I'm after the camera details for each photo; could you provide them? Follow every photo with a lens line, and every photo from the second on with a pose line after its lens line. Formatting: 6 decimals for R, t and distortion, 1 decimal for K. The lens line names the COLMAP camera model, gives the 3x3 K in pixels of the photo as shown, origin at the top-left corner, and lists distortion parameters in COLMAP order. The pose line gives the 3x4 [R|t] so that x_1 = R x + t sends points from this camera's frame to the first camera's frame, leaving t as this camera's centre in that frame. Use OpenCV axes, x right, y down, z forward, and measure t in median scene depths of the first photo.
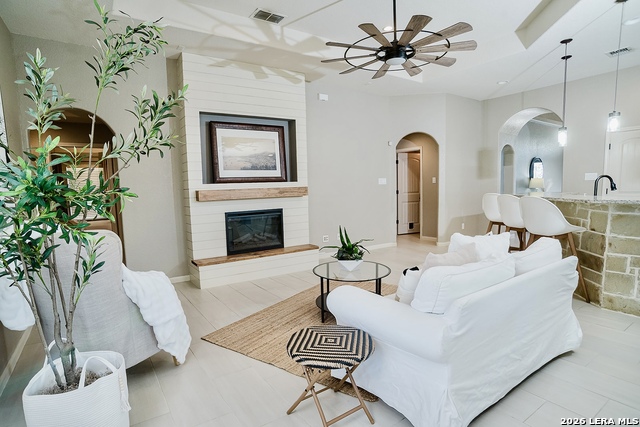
lens RADIAL K [[314.6, 0, 321.2], [0, 314.6, 204.6], [0, 0, 1]] dist [-0.044516, 0.025481]
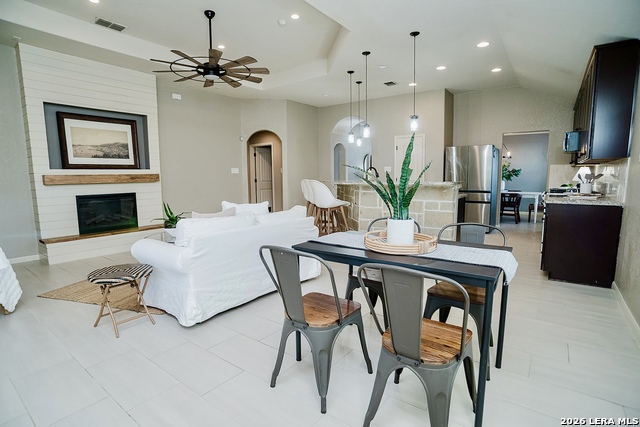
lens RADIAL K [[314.6, 0, 321.2], [0, 314.6, 204.6], [0, 0, 1]] dist [-0.044516, 0.025481]
pose [[0.962311, -0.011304, 0.271715, 0.229822], [0.005747, 0.999758, 0.021236, 0.038085], [-0.271890, -0.018875, 0.962143, -0.287376]]
